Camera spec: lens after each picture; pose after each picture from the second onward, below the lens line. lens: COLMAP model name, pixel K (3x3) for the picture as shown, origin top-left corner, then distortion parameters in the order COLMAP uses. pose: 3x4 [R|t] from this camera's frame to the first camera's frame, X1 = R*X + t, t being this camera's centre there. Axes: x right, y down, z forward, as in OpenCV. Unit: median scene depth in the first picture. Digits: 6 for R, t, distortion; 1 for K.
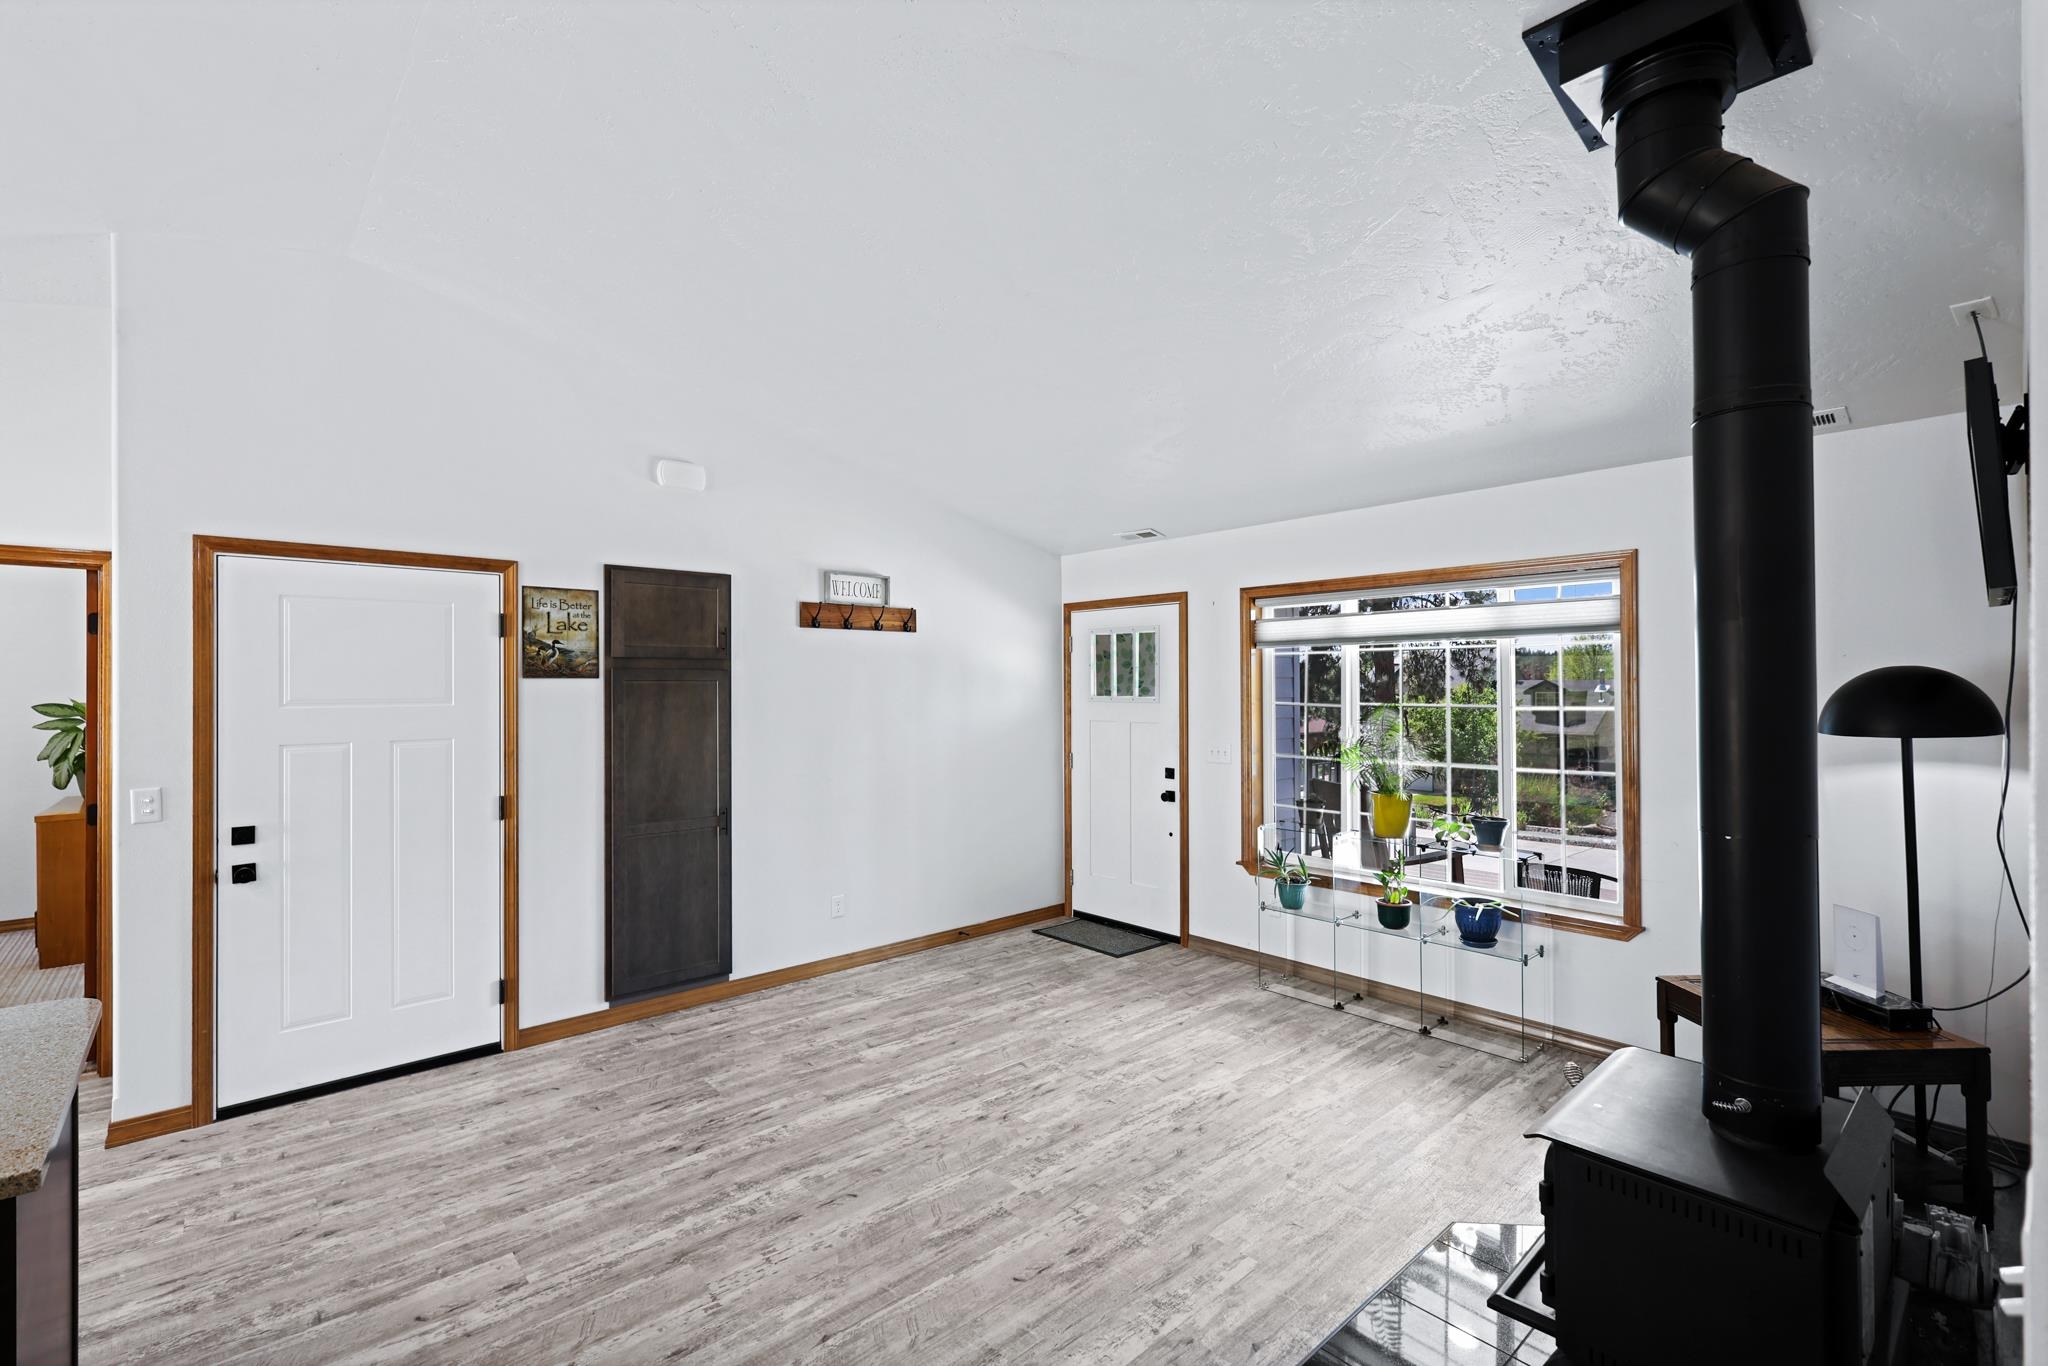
lens RADIAL K [[907.5, 0, 1020.2], [0, 907.5, 678.4], [0, 0, 1]] dist [0.001512, 0.000148]
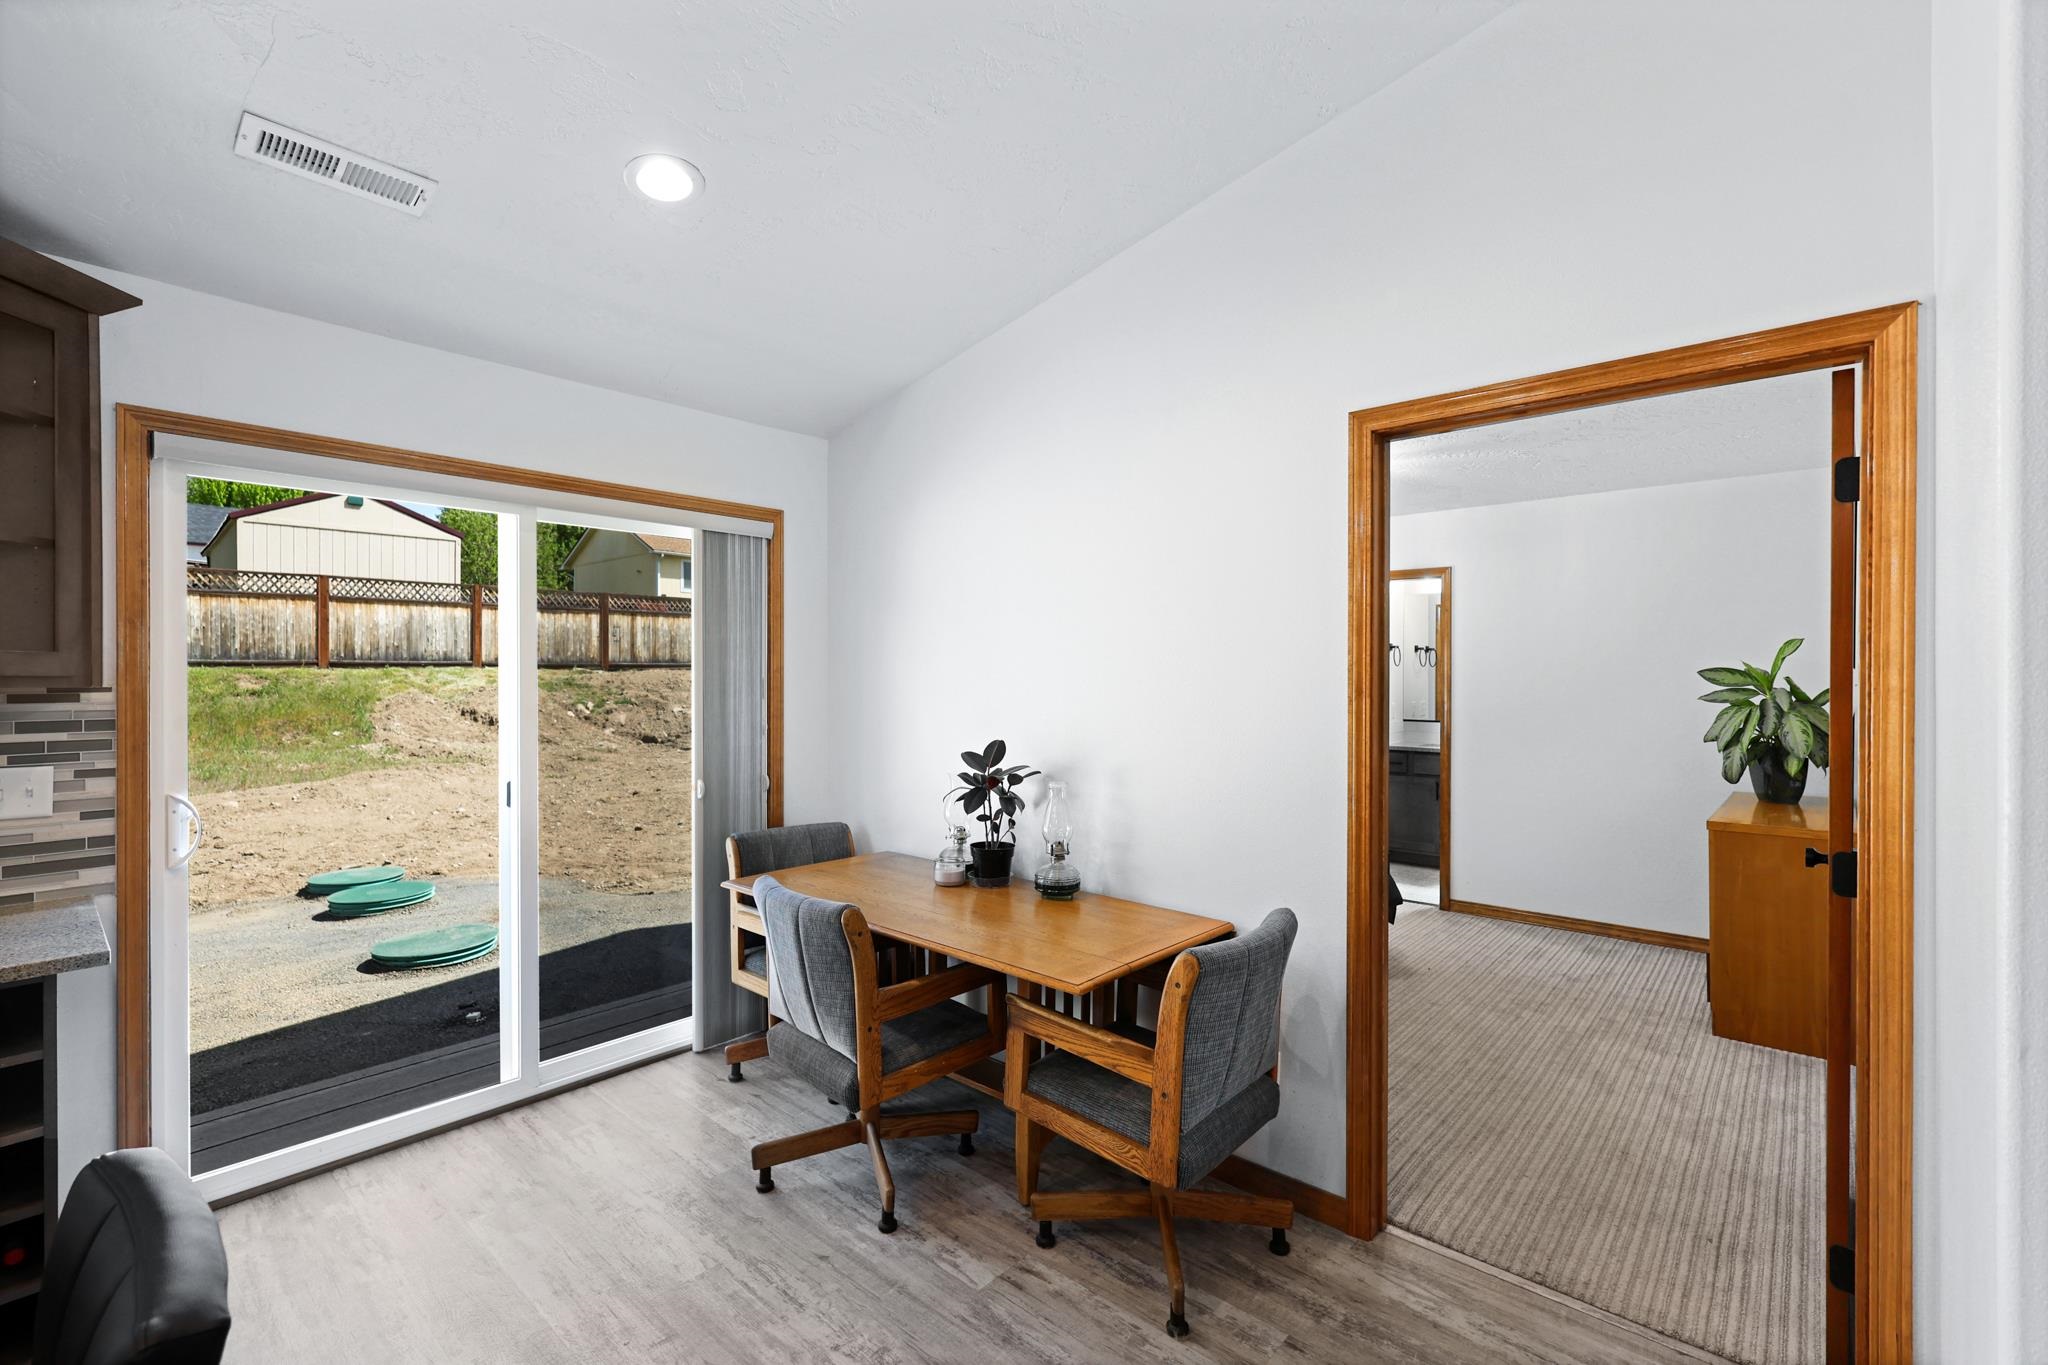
lens RADIAL K [[893.0, 0, 1020.0], [0, 893.0, 678.6], [0, 0, 1]] dist [0.005292, 0.000343]
pose [[0.114631, 0.010563, -0.993352, -0.604052], [0.005881, 0.999919, 0.011311, 0.037909], [0.993391, -0.007139, 0.114559, 0.517674]]
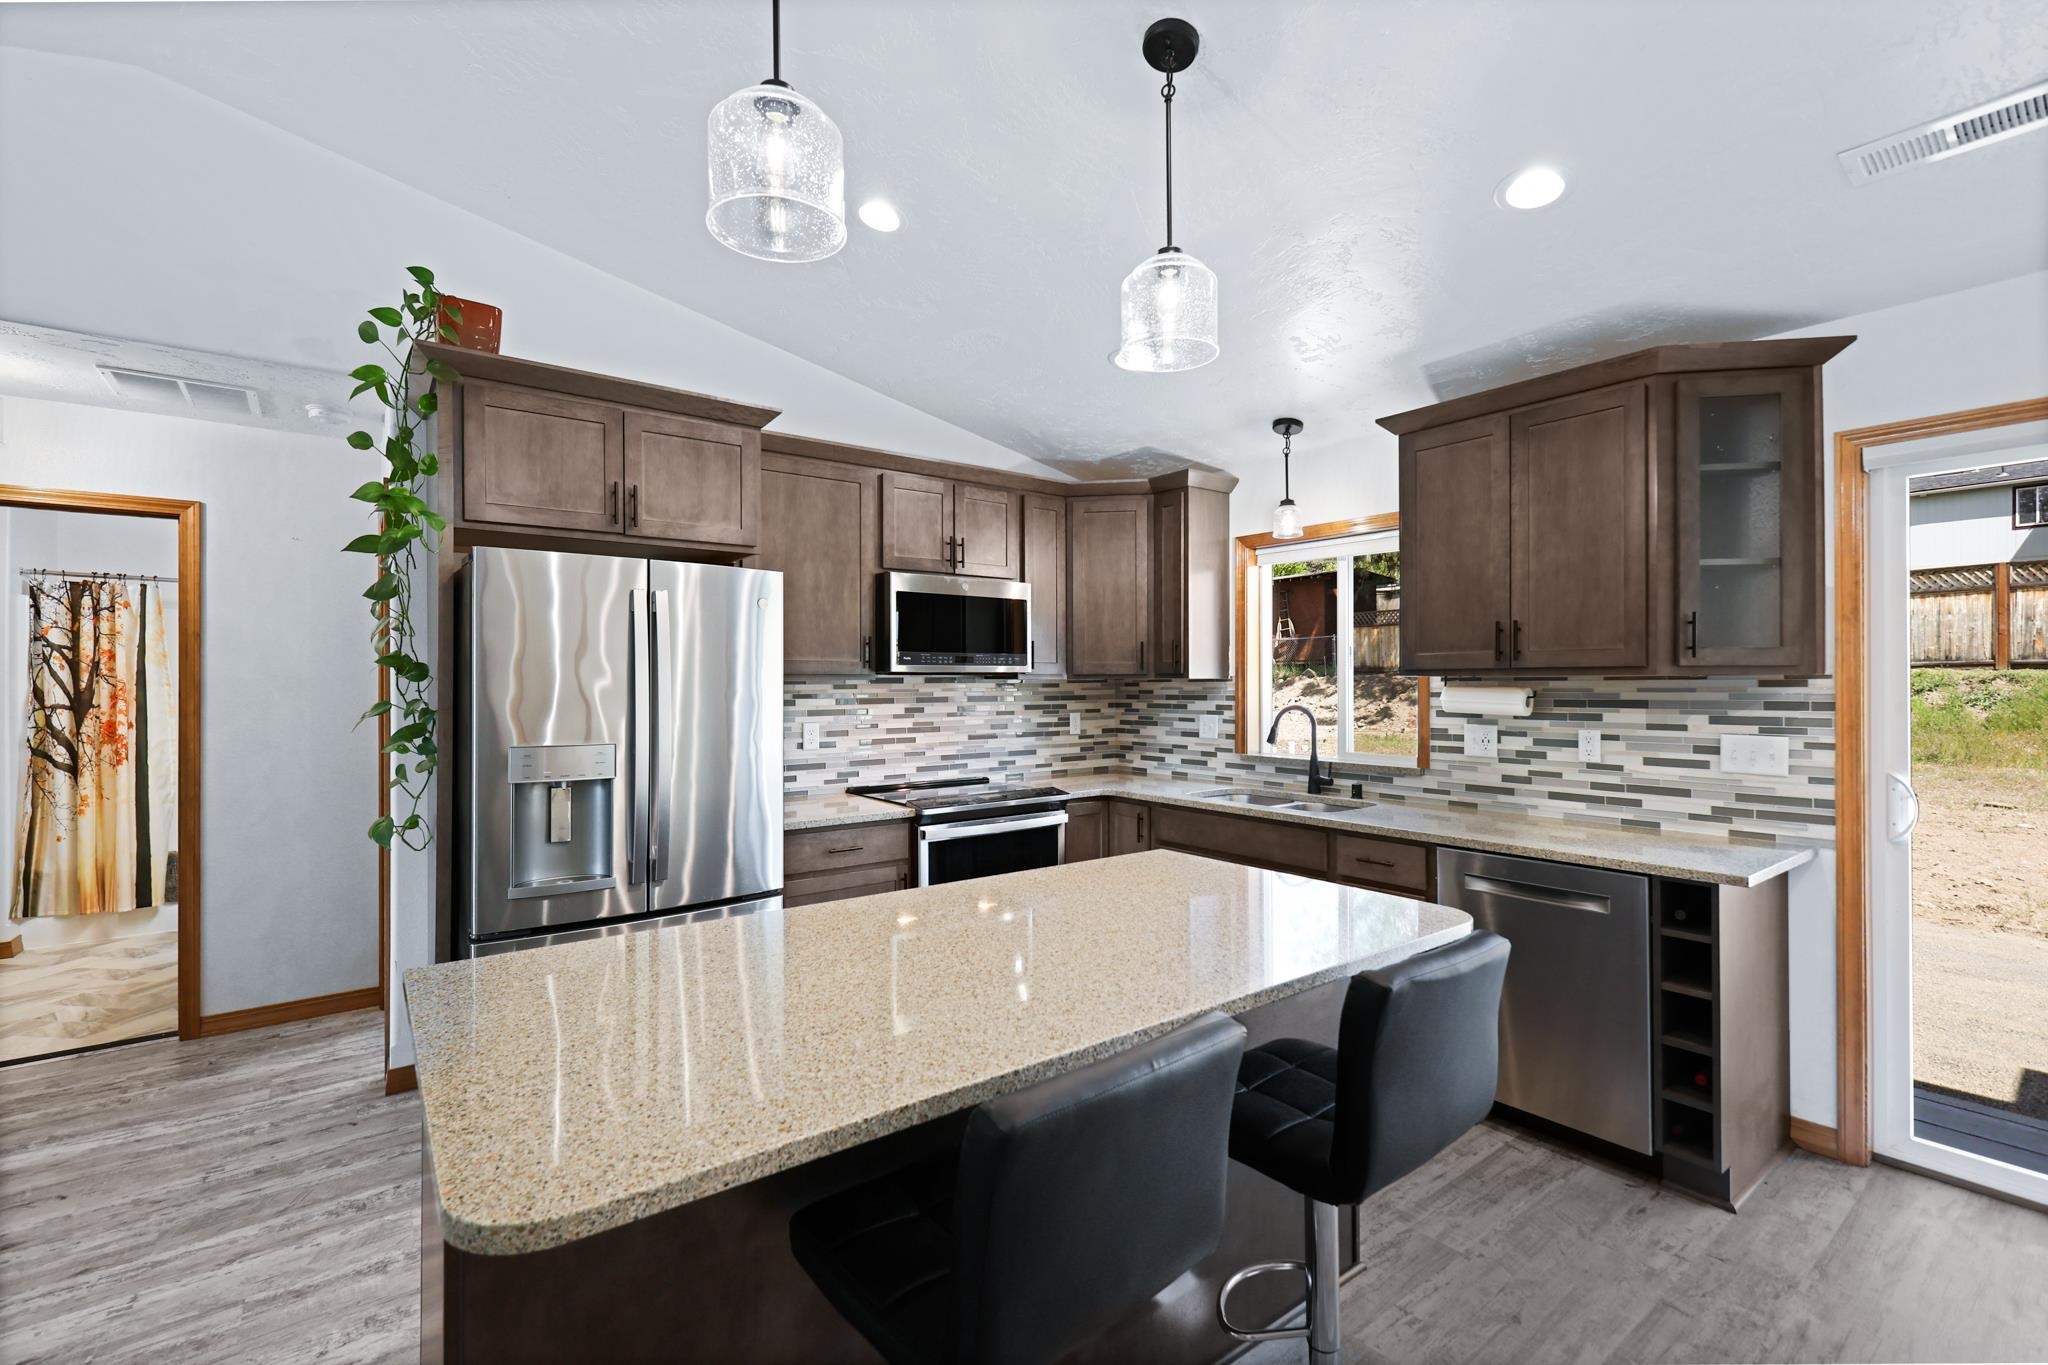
lens RADIAL K [[895.1, 0, 1031.0], [0, 895.1, 677.9], [0, 0, 1]] dist [0.000006, 0.000110]
pose [[-0.996706, 0.008856, 0.080613, -0.695574], [0.007888, 0.999893, -0.012322, 0.053049], [-0.080713, -0.011645, -0.996669, 0.741012]]
